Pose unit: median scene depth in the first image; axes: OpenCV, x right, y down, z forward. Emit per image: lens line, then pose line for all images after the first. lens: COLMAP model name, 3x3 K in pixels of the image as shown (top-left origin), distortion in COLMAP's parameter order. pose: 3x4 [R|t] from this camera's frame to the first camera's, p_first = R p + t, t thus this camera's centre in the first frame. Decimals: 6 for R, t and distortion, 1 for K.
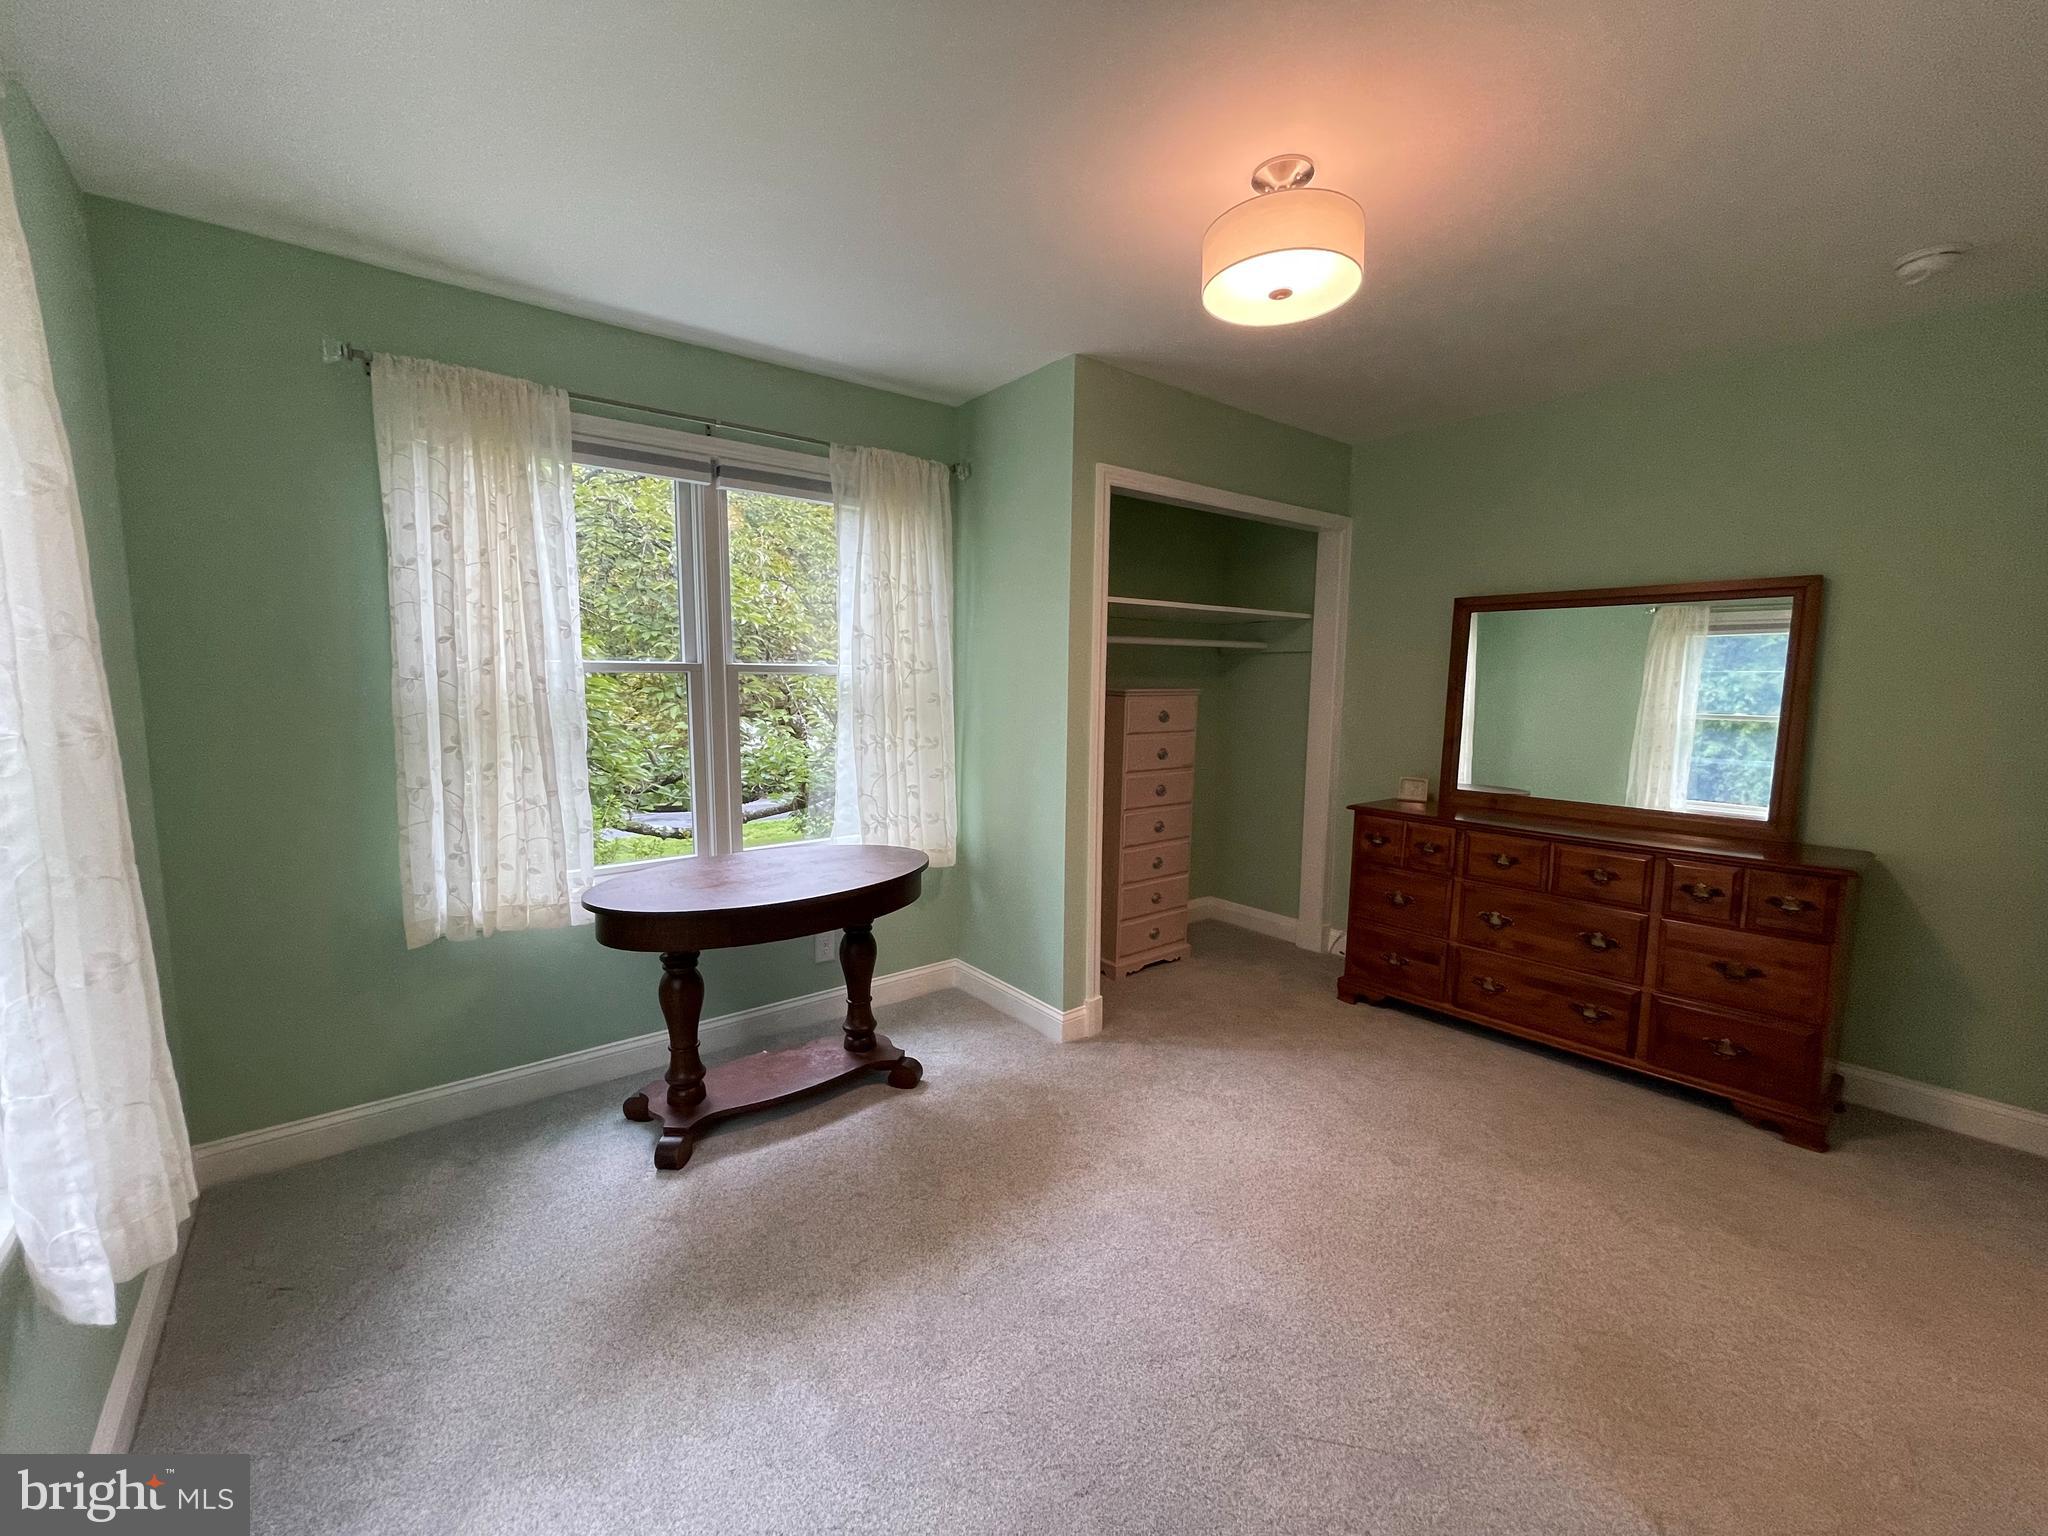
lens RADIAL K [[822.0, 0, 1019.7], [0, 822.0, 771.4], [0, 0, 1]] dist [-0.002771, -0.001319]
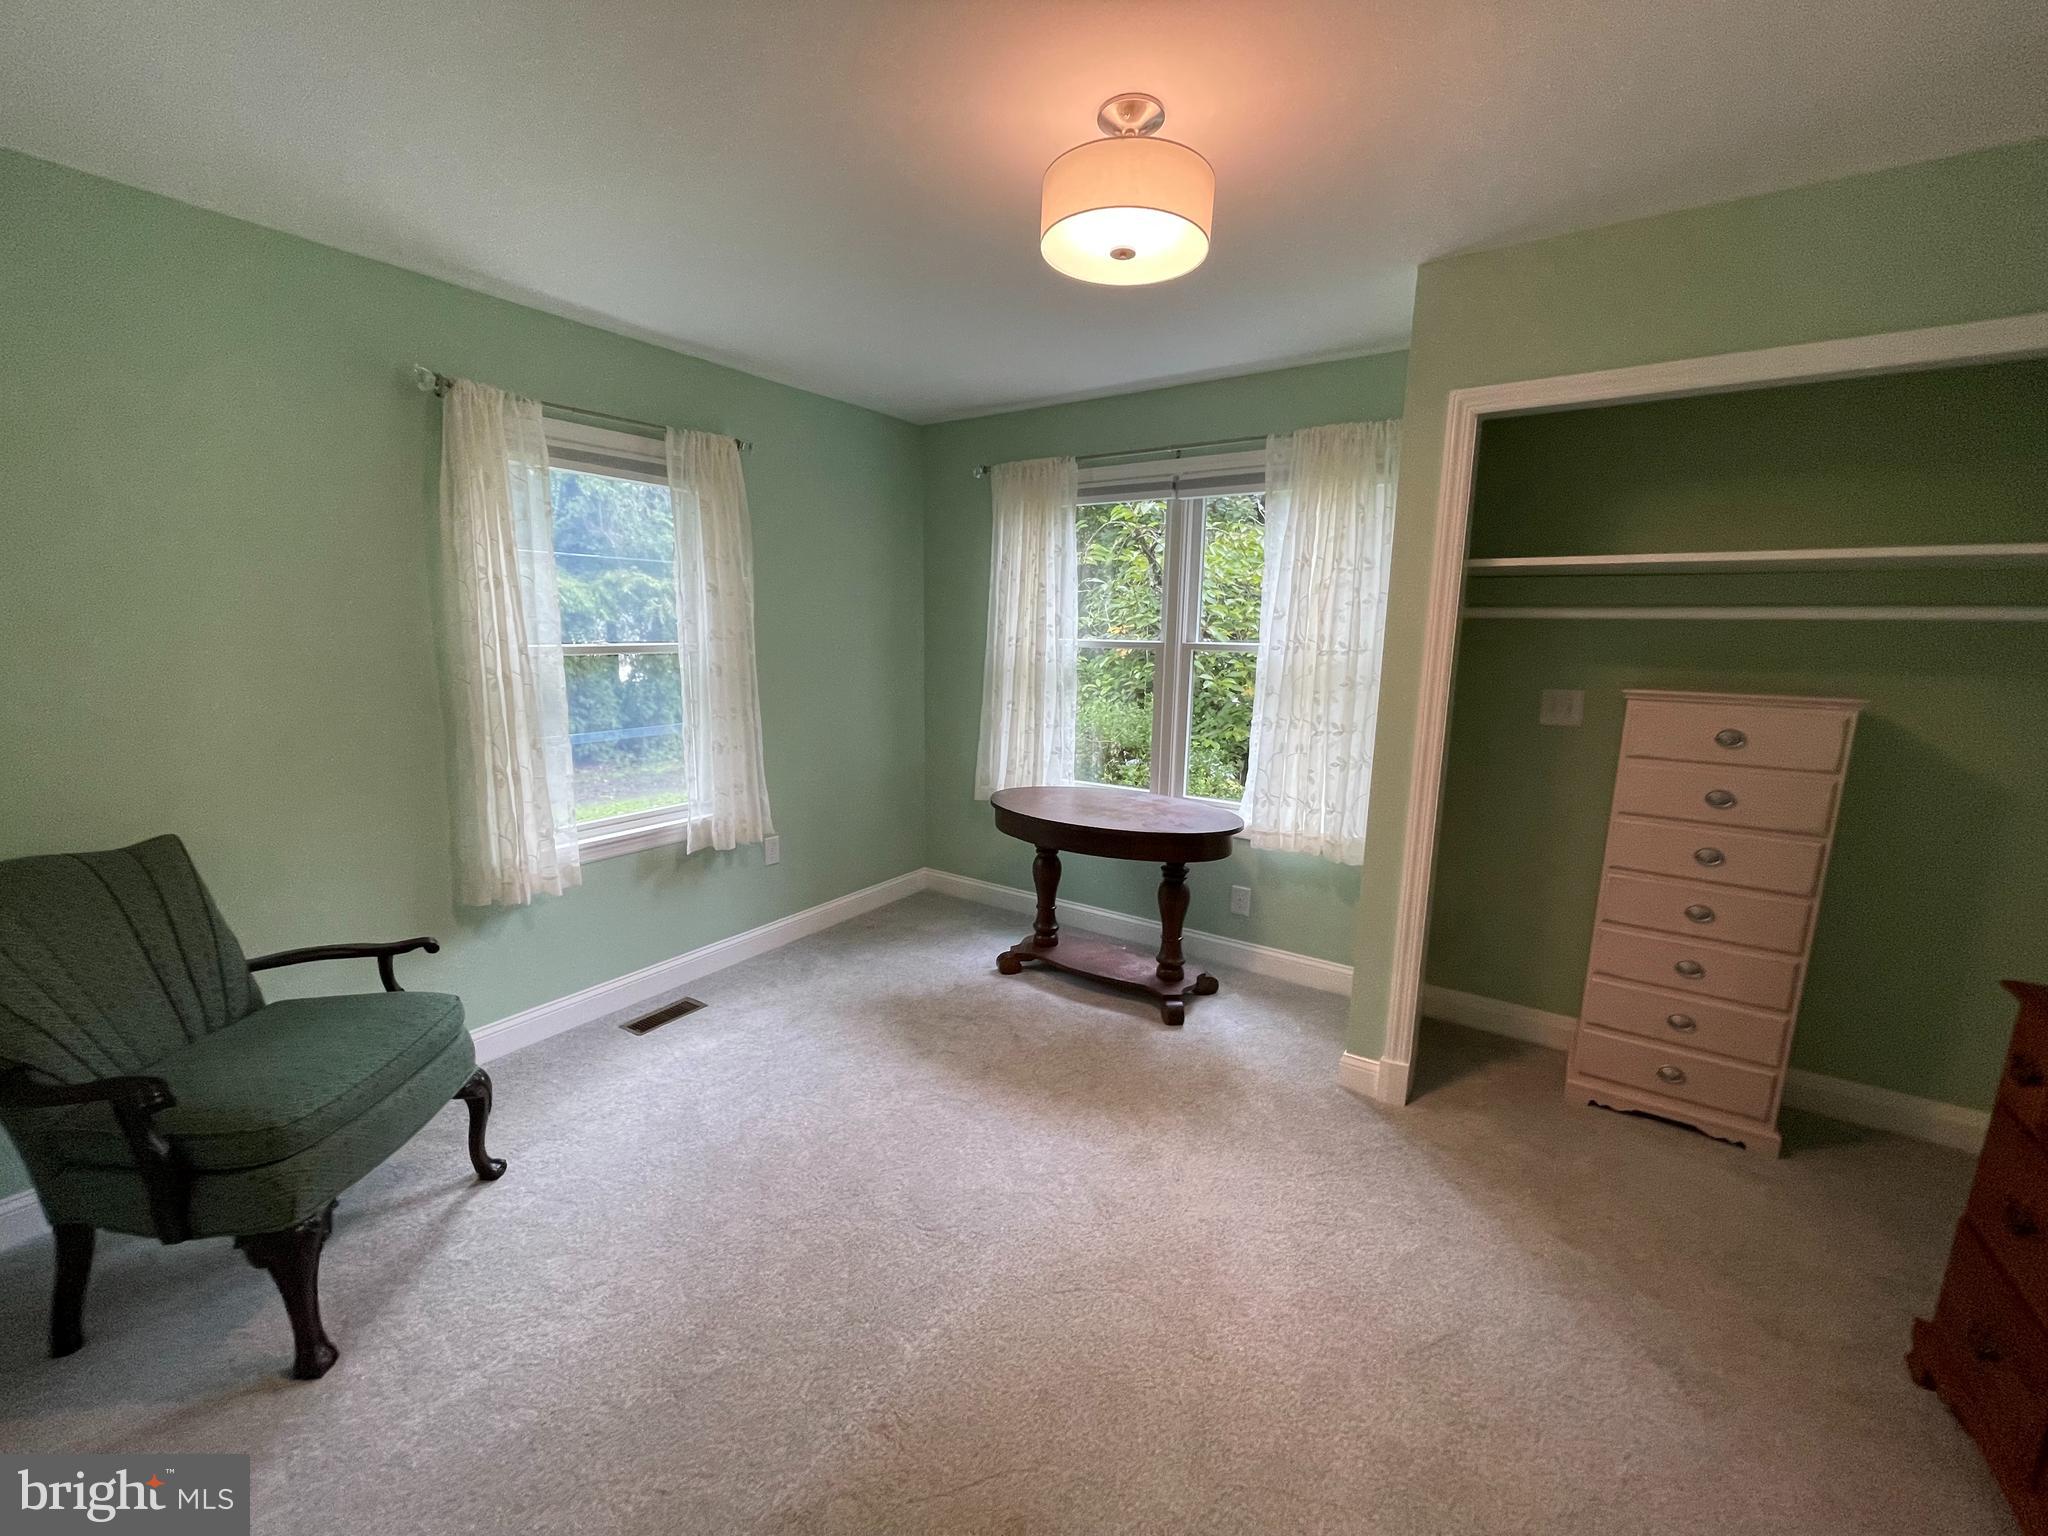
lens RADIAL K [[822.0, 0, 1017.6], [0, 822.0, 771.0], [0, 0, 1]] dist [-0.002771, -0.001319]
pose [[0.297489, 0.170280, -0.939417, 0.779135], [-0.114874, 0.983202, 0.141839, -0.090953], [0.947789, 0.065719, 0.312052, 0.411118]]
